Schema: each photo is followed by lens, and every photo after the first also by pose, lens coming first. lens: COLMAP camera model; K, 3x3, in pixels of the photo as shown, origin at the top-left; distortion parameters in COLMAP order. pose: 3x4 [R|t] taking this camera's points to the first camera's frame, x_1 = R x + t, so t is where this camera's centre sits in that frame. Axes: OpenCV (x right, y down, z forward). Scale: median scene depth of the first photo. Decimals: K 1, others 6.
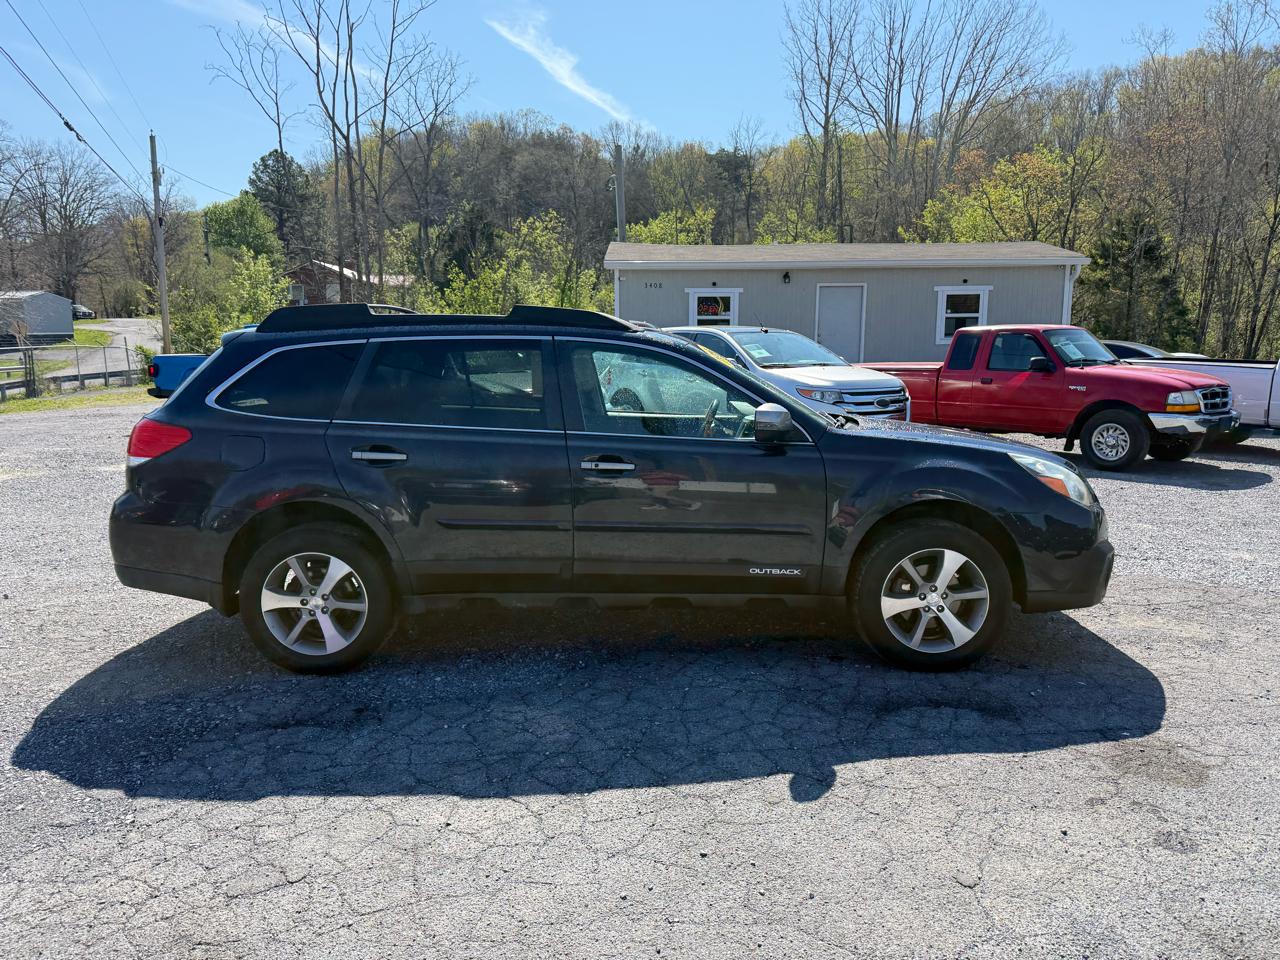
lens RADIAL K [[875.3, 0, 648.6], [0, 875.3, 532.4], [0, 0, 1]] dist [0.053675, -0.064251]
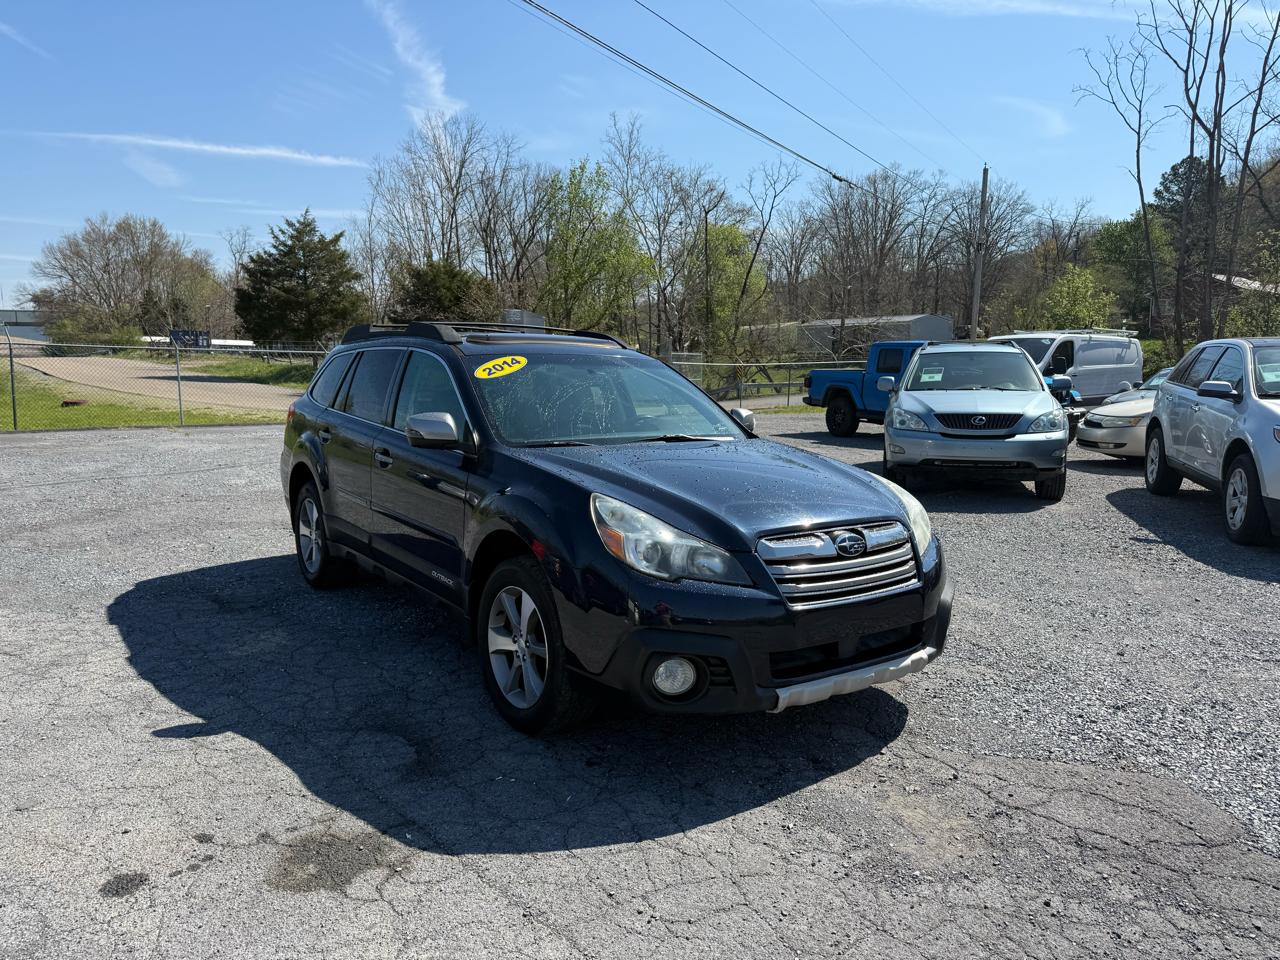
lens RADIAL K [[875.3, 0, 648.6], [0, 875.3, 532.4], [0, 0, 1]] dist [0.053675, -0.064251]
pose [[0.604211, 0.161890, -0.780206, 1.053147], [-0.176885, 0.981964, 0.066770, -0.115855], [0.776944, 0.097663, 0.621949, 0.535866]]
